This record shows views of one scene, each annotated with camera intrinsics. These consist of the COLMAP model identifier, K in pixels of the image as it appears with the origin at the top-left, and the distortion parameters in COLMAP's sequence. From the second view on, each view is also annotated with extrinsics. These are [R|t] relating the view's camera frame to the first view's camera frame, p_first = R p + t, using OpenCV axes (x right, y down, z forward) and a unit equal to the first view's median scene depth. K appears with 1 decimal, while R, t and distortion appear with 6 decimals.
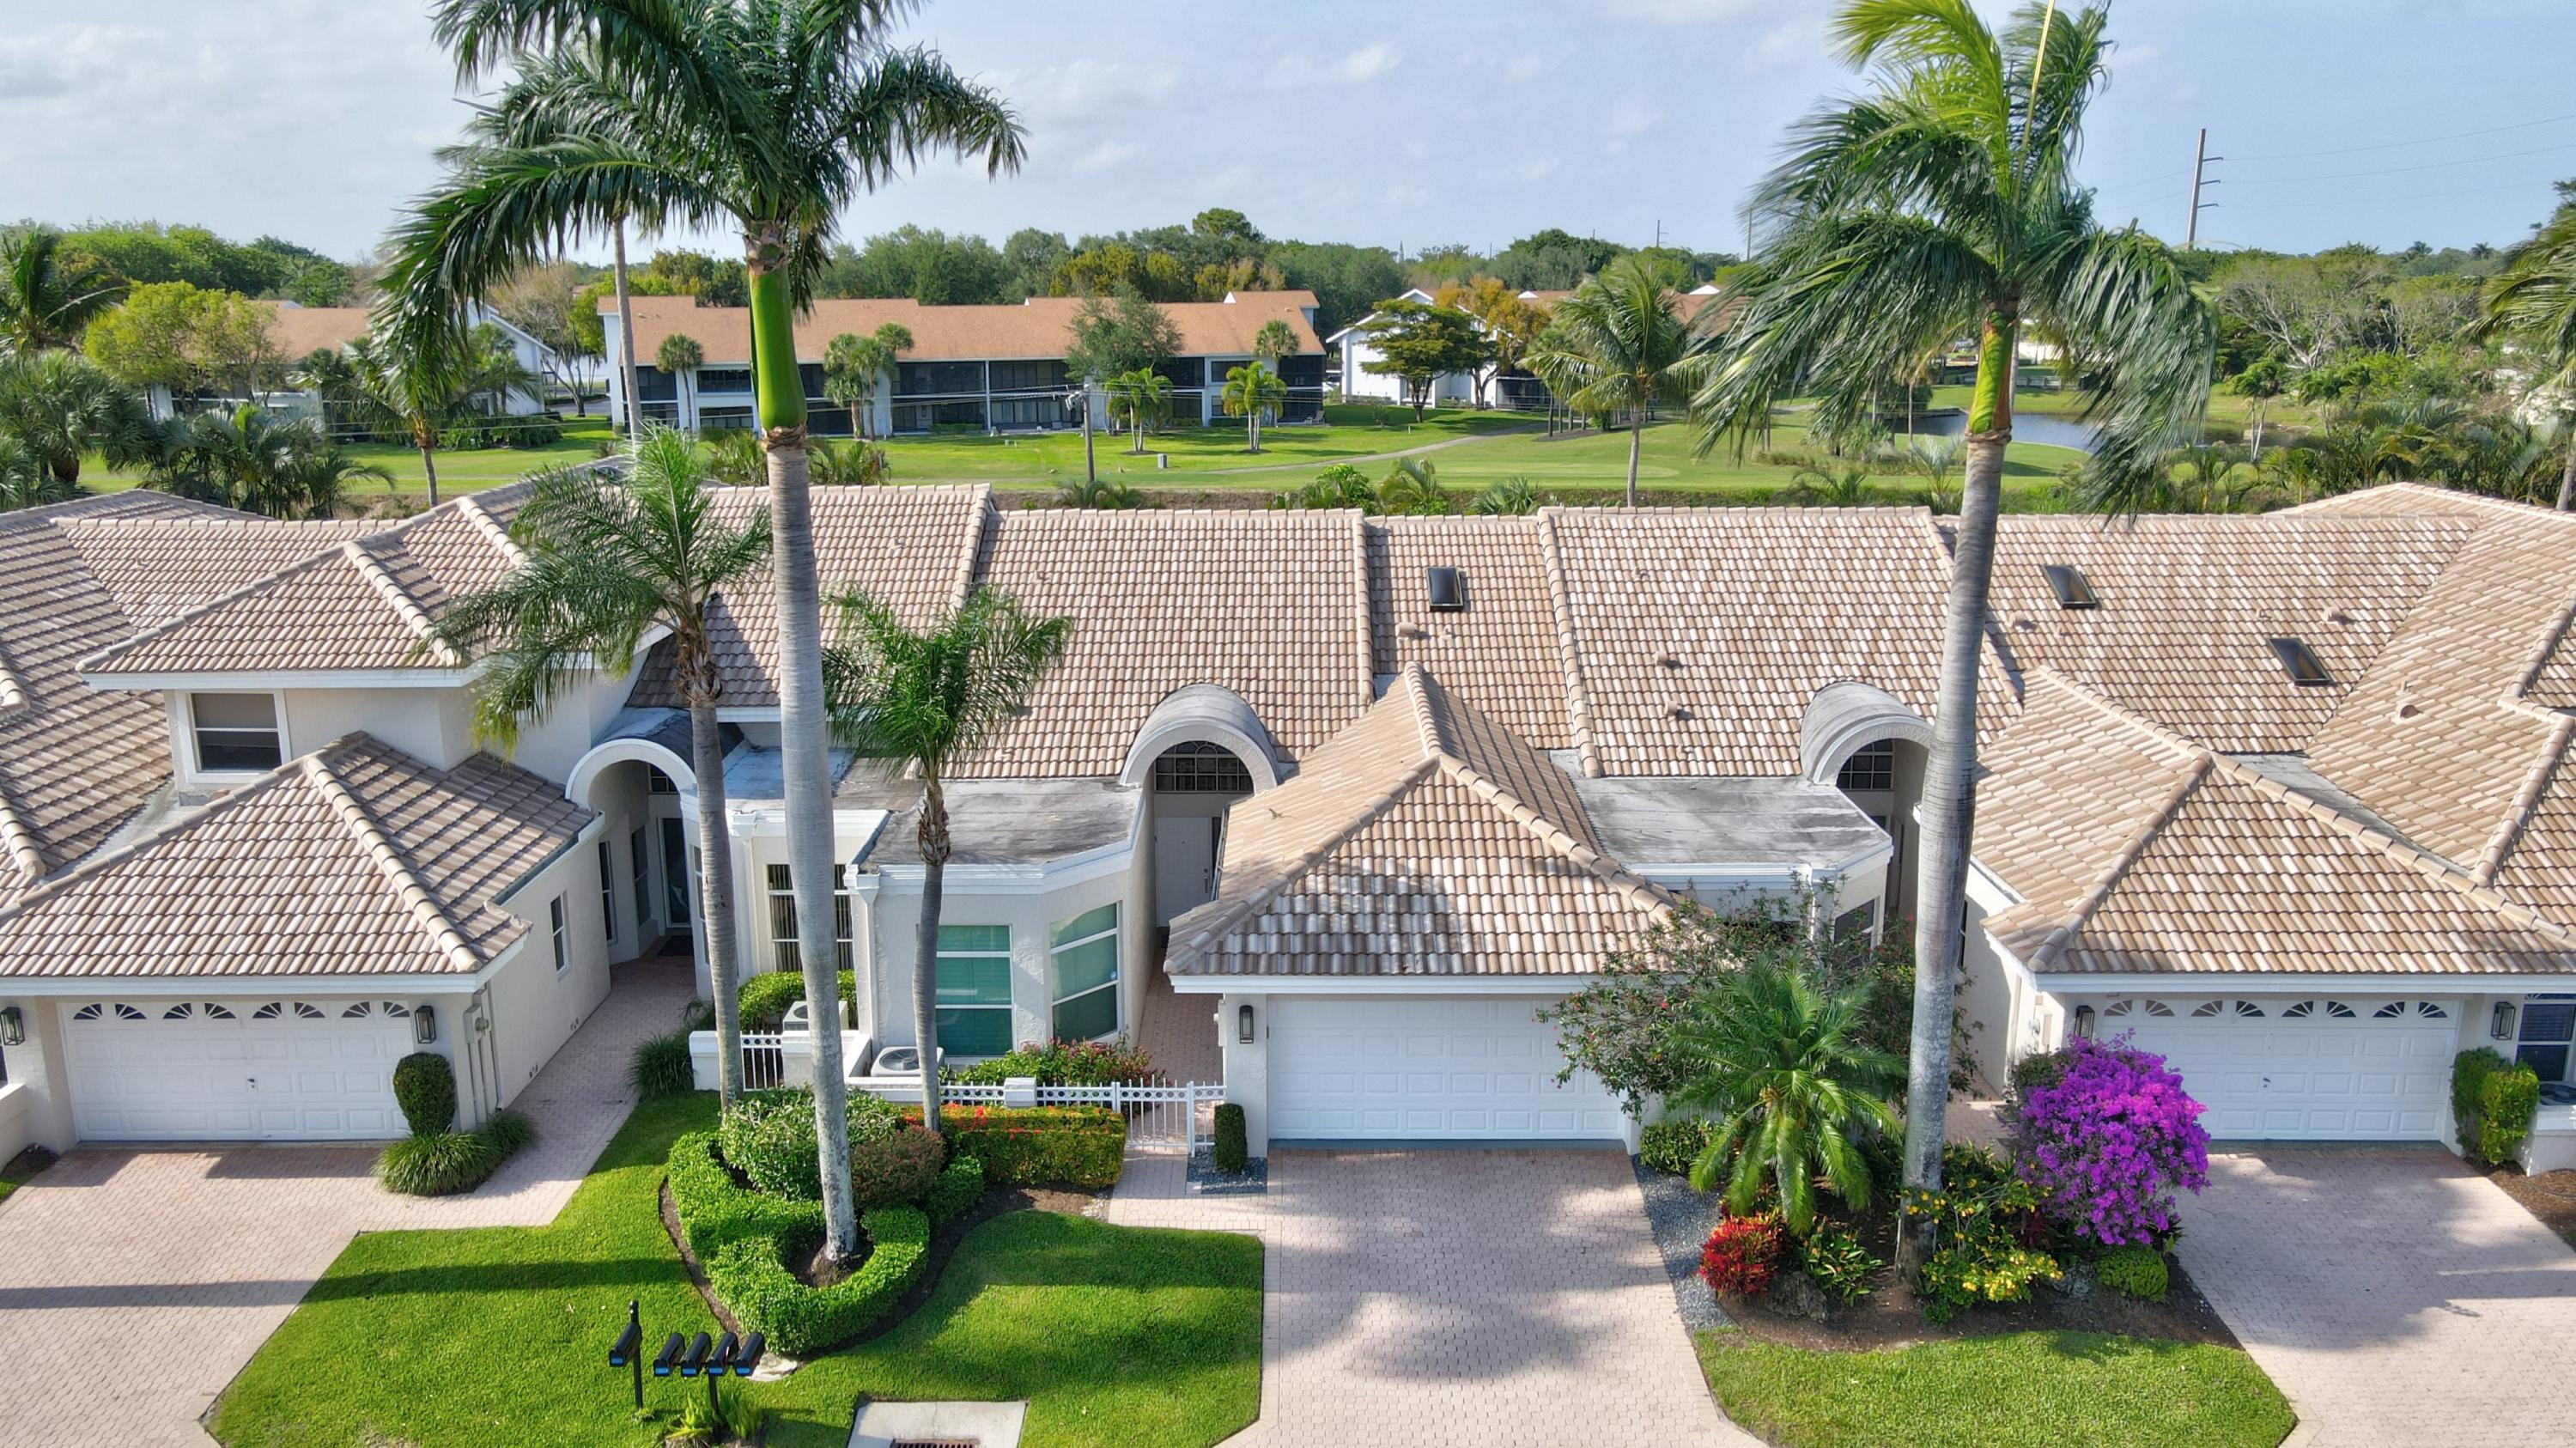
lens RADIAL K [[1890.8, 0, 1276.0], [0, 1890.8, 726.8], [0, 0, 1]] dist [0.012535, 0.008755]
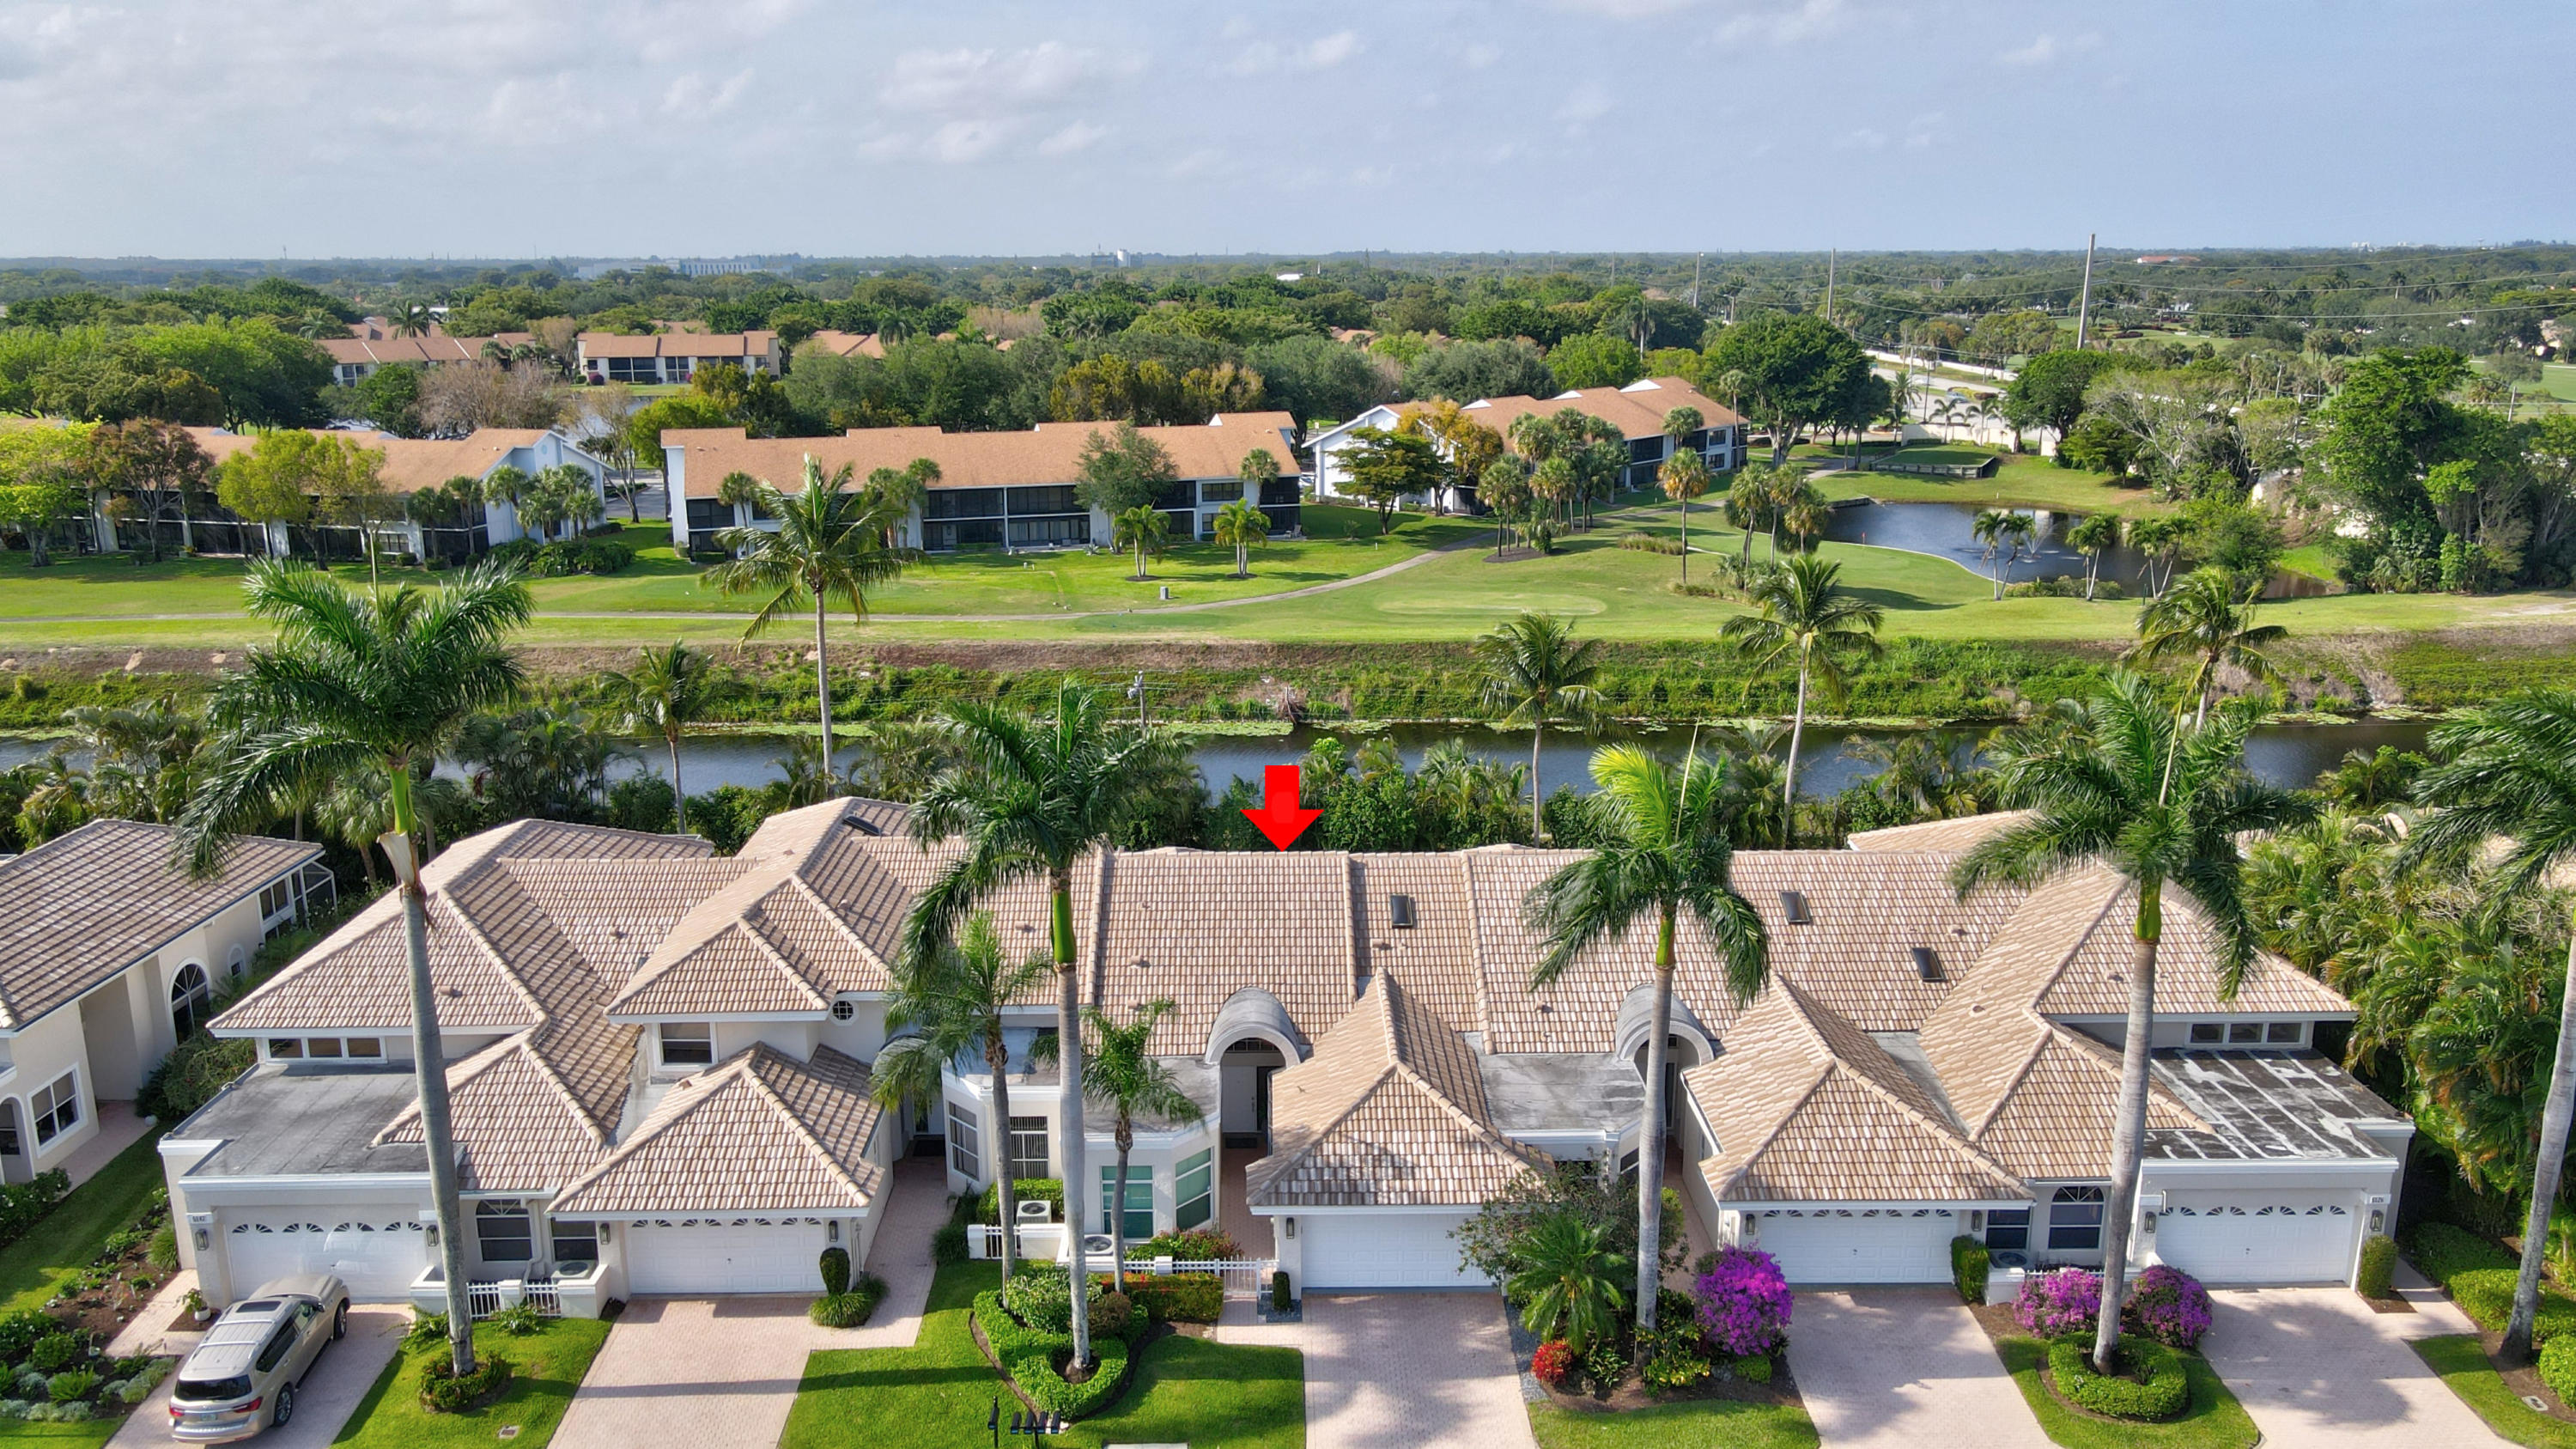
lens RADIAL K [[1896.6, 0, 1272.2], [0, 1896.6, 724.3], [0, 0, 1]] dist [-0.001583, 0.032005]
pose [[0.999875, -0.004703, 0.015106, -0.057029], [0.004585, 0.999959, 0.007811, -0.333571], [-0.015142, -0.007741, 0.999855, -0.796032]]
